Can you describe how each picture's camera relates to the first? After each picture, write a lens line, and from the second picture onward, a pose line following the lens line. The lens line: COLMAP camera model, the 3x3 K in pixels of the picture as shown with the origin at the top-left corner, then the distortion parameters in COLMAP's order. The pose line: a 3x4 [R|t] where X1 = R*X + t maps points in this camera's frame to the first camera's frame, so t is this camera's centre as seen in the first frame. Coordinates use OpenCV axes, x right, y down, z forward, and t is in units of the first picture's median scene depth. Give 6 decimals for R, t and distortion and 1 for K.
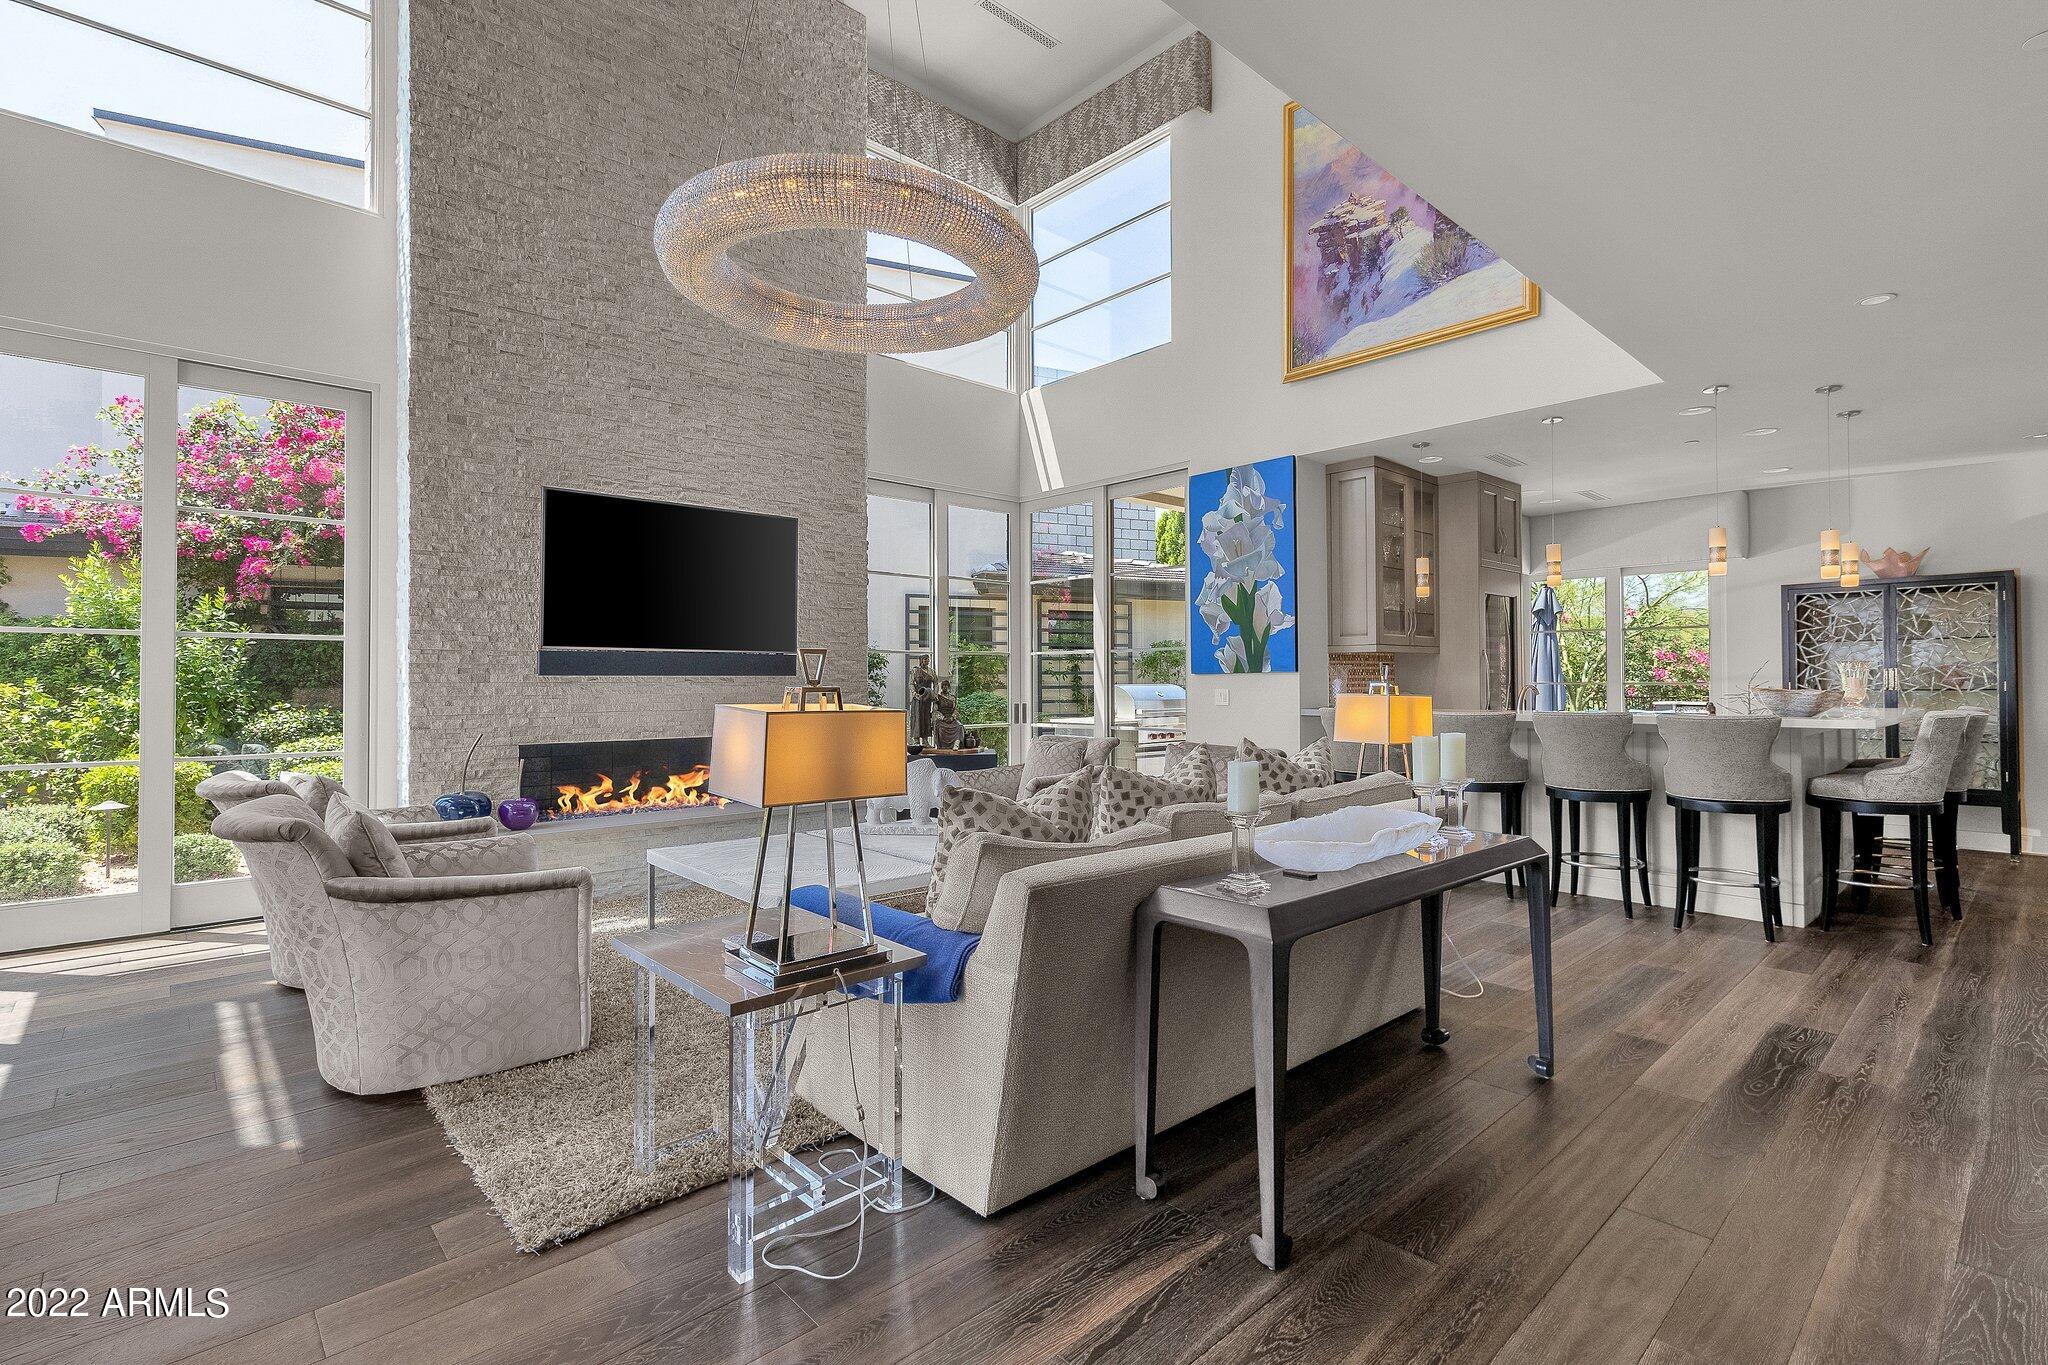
lens RADIAL K [[942.3, 0, 1028.5], [0, 942.3, 673.7], [0, 0, 1]] dist [0.004868, -0.000133]
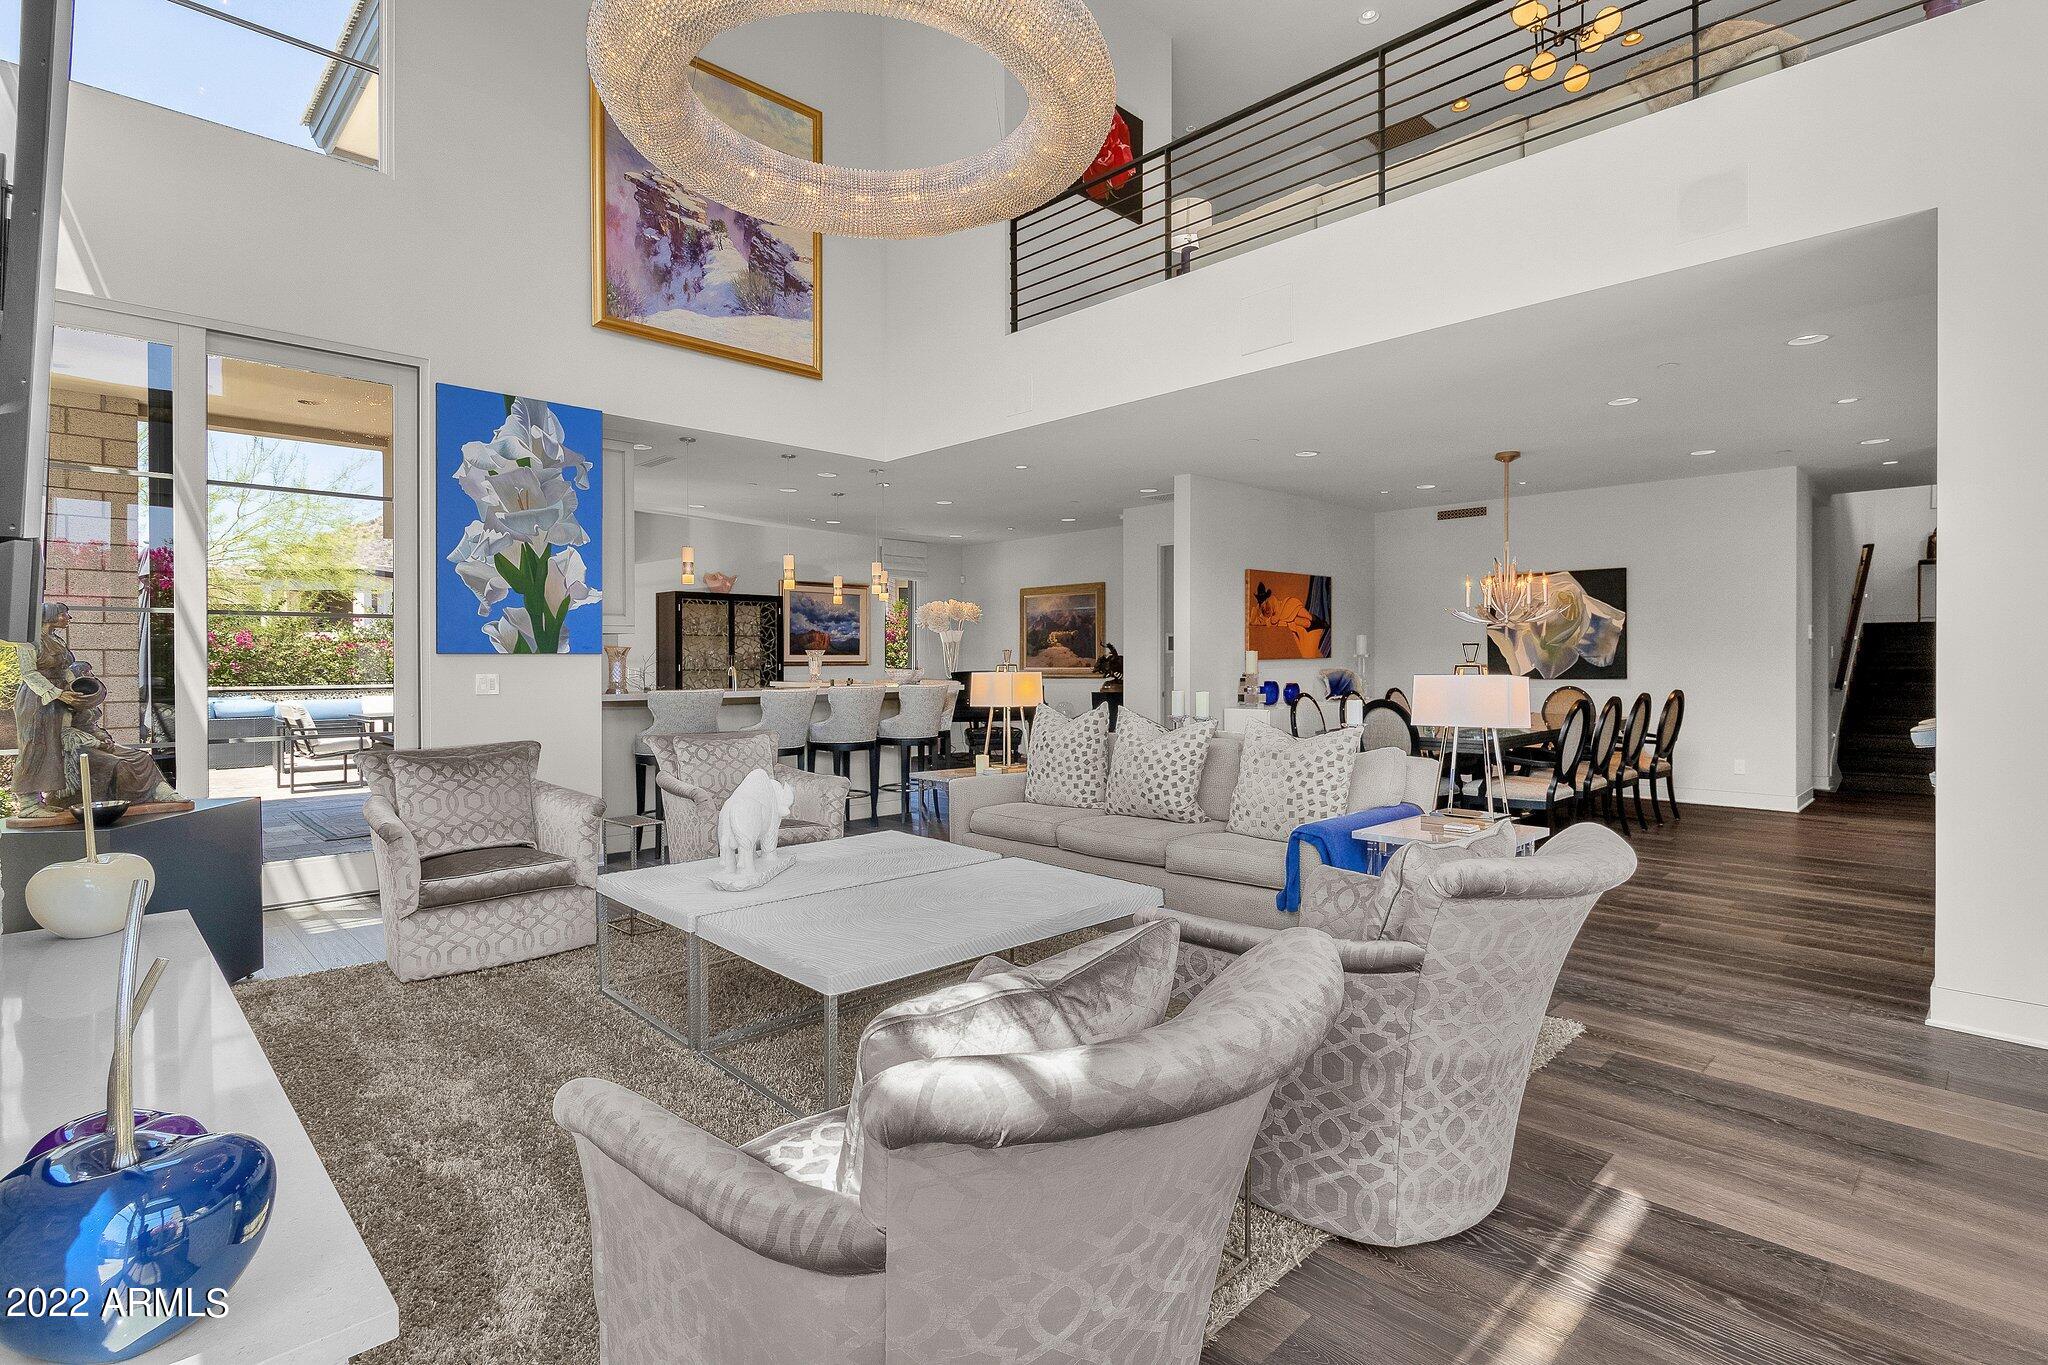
lens RADIAL K [[979.4, 0, 1035.1], [0, 979.4, 666.2], [0, 0, 1]] dist [-0.000831, 0.000195]
pose [[-0.041560, -0.002947, 0.999132, -0.690736], [-0.003171, 0.999991, 0.002817, 0.006828], [-0.999131, -0.003051, -0.041569, 0.650315]]
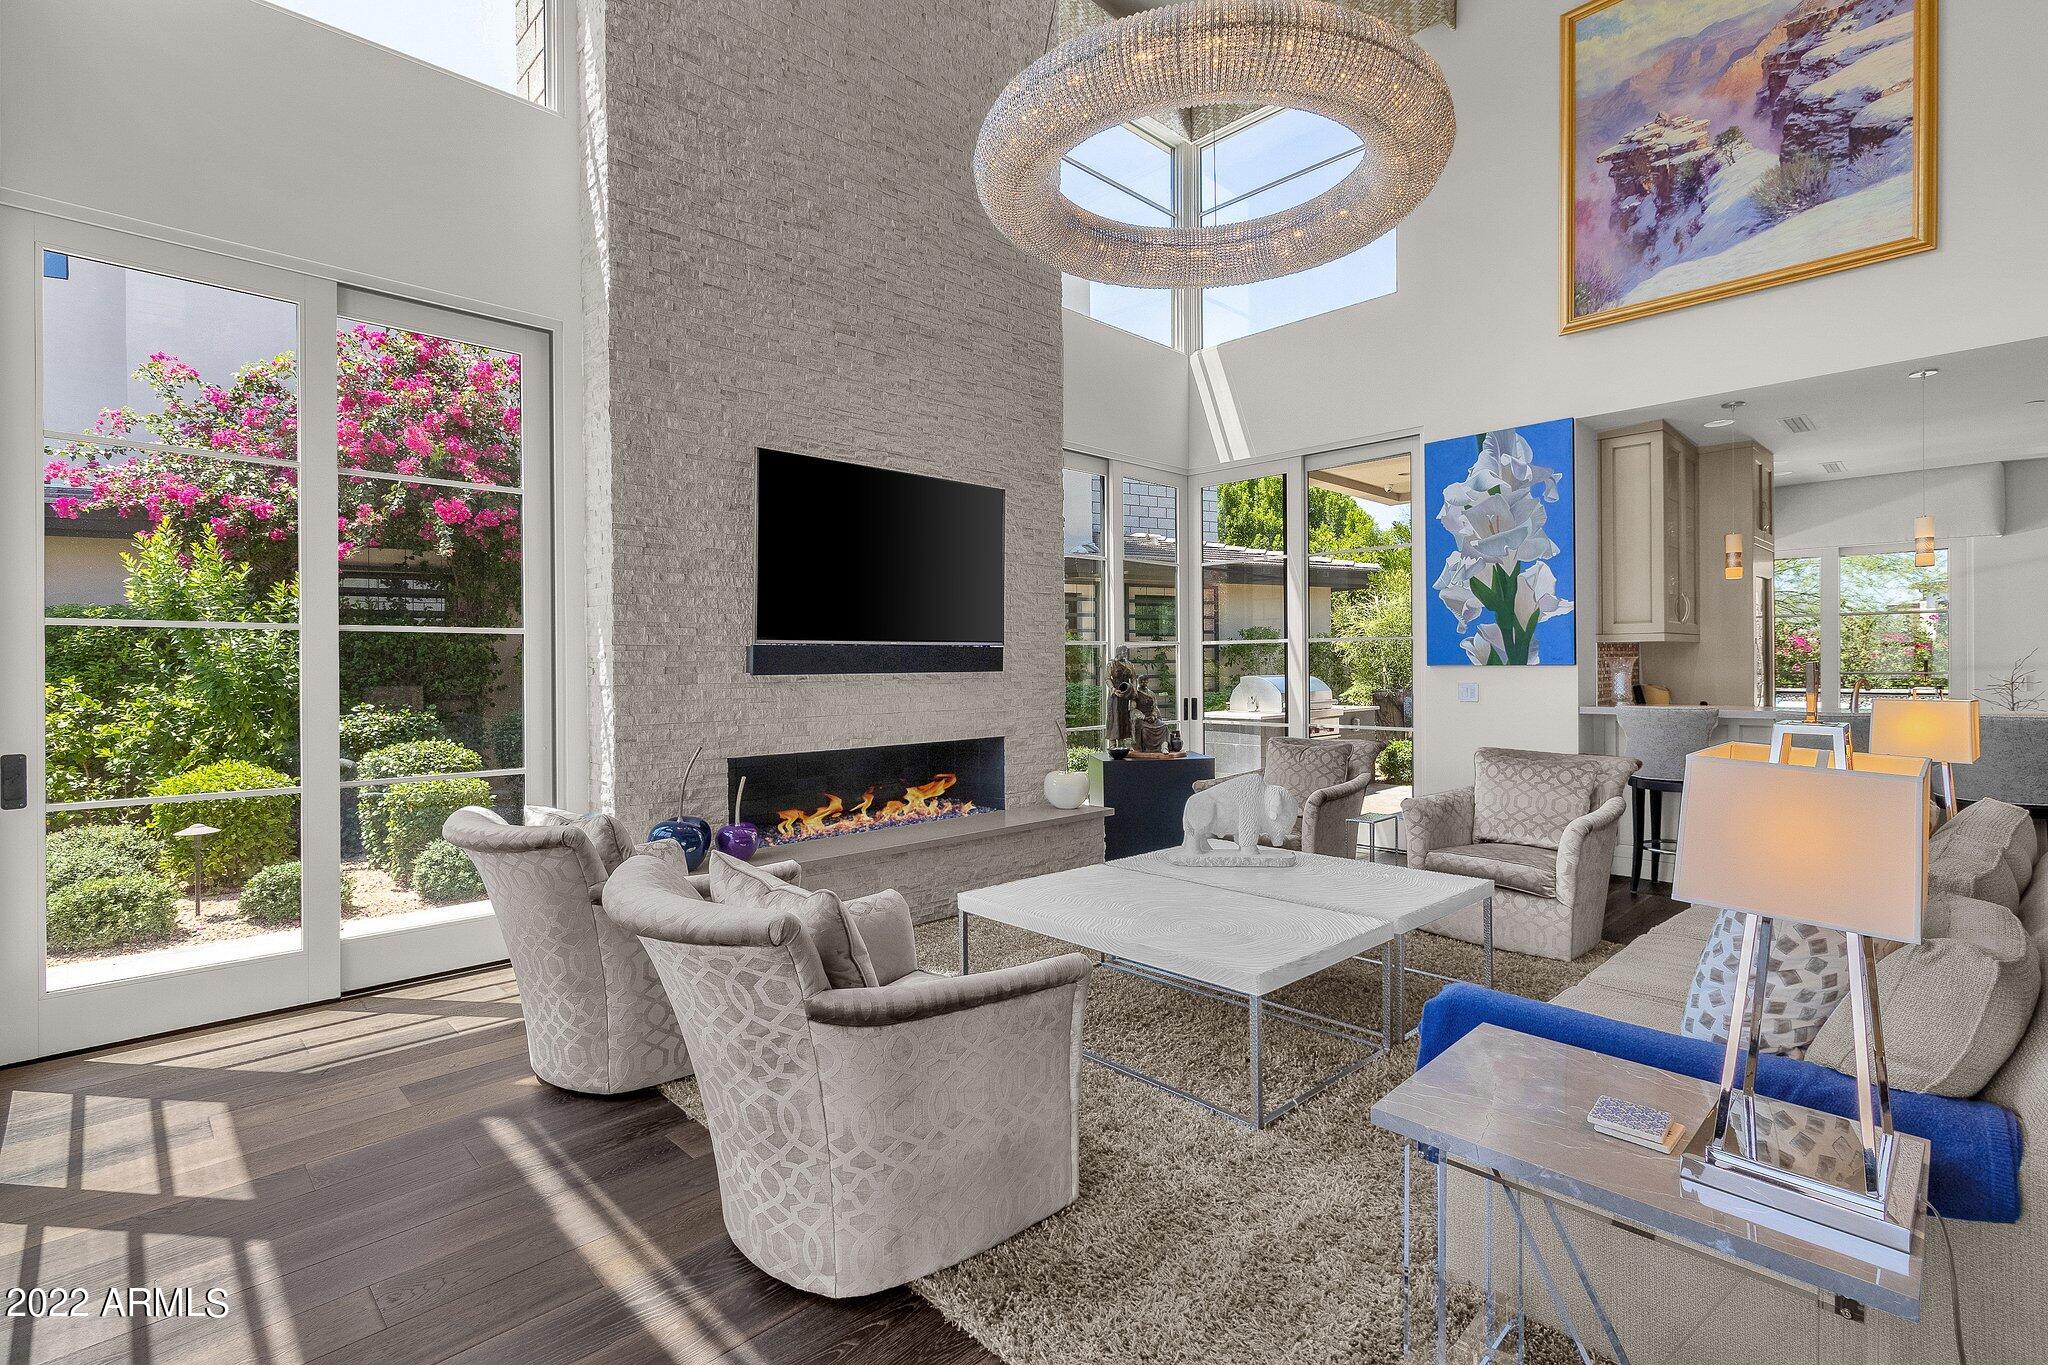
lens RADIAL K [[942.3, 0, 1031.0], [0, 942.3, 670.1], [0, 0, 1]] dist [0.004868, -0.000133]
pose [[0.999514, -0.004898, 0.030781, -0.260878], [0.004510, 0.999909, 0.012691, -0.010424], [-0.030841, -0.012546, 0.999446, 0.139341]]
